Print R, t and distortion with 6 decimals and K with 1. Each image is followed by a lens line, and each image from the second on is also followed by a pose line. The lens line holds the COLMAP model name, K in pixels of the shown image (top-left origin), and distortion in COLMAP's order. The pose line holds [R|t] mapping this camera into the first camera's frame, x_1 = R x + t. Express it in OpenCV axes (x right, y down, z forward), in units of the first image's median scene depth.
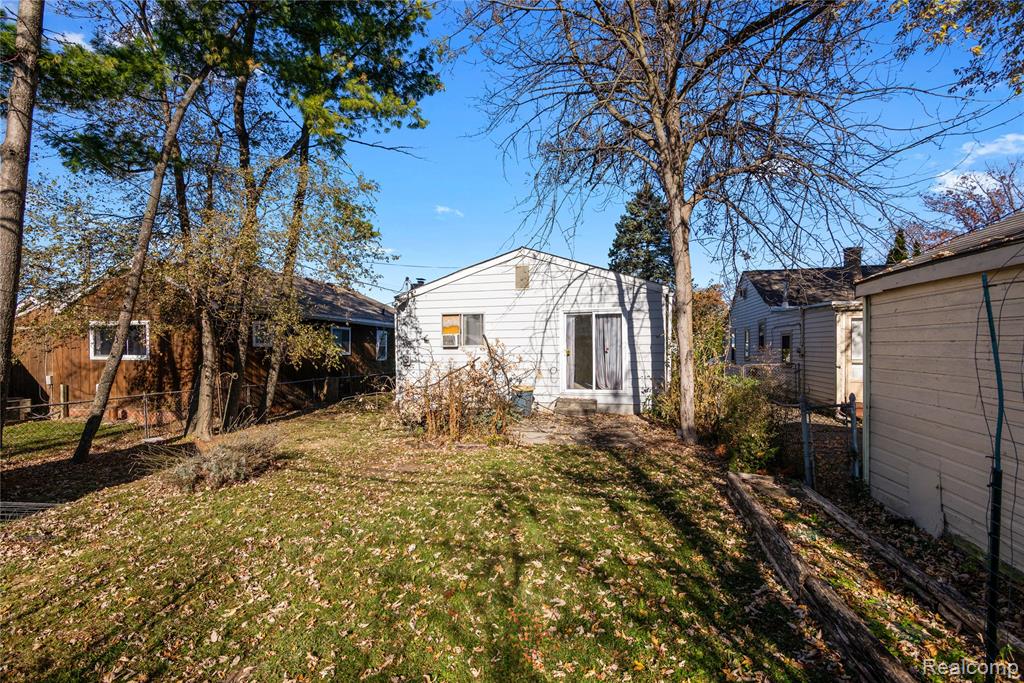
lens RADIAL K [[509.5, 0, 512.3], [0, 509.5, 343.7], [0, 0, 1]] dist [-0.000506, -0.000827]
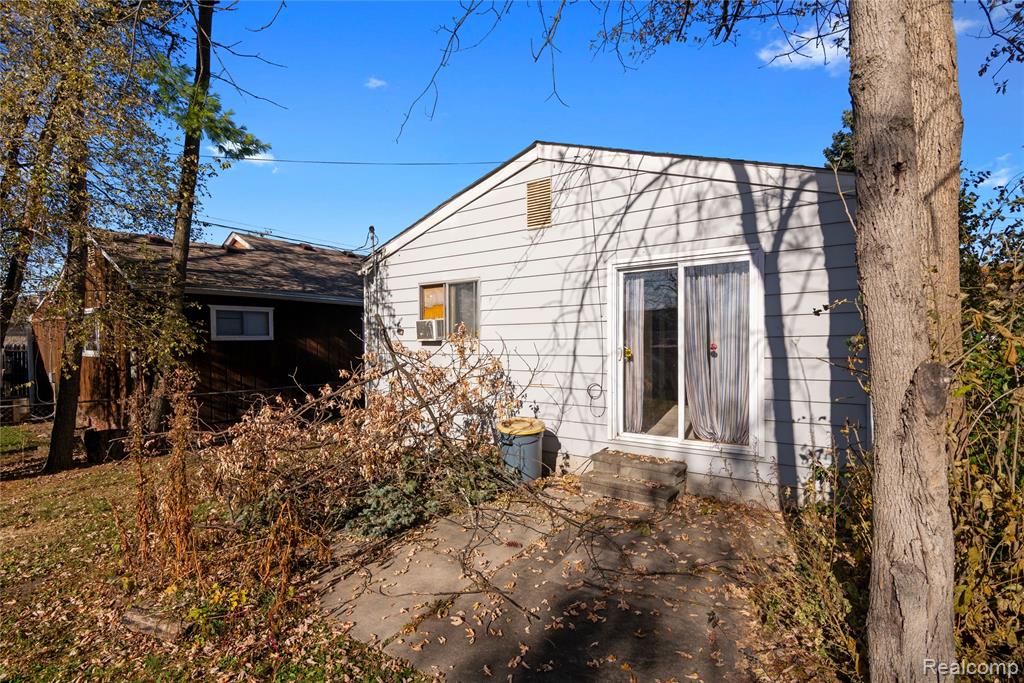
lens RADIAL K [[509.5, 0, 510.7], [0, 509.5, 343.1], [0, 0, 1]] dist [-0.000506, -0.000827]
pose [[0.918582, 0.004238, -0.395208, 0.197456], [-0.001901, 0.999978, 0.006304, 0.004736], [0.395226, -0.005040, 0.918570, 0.539855]]
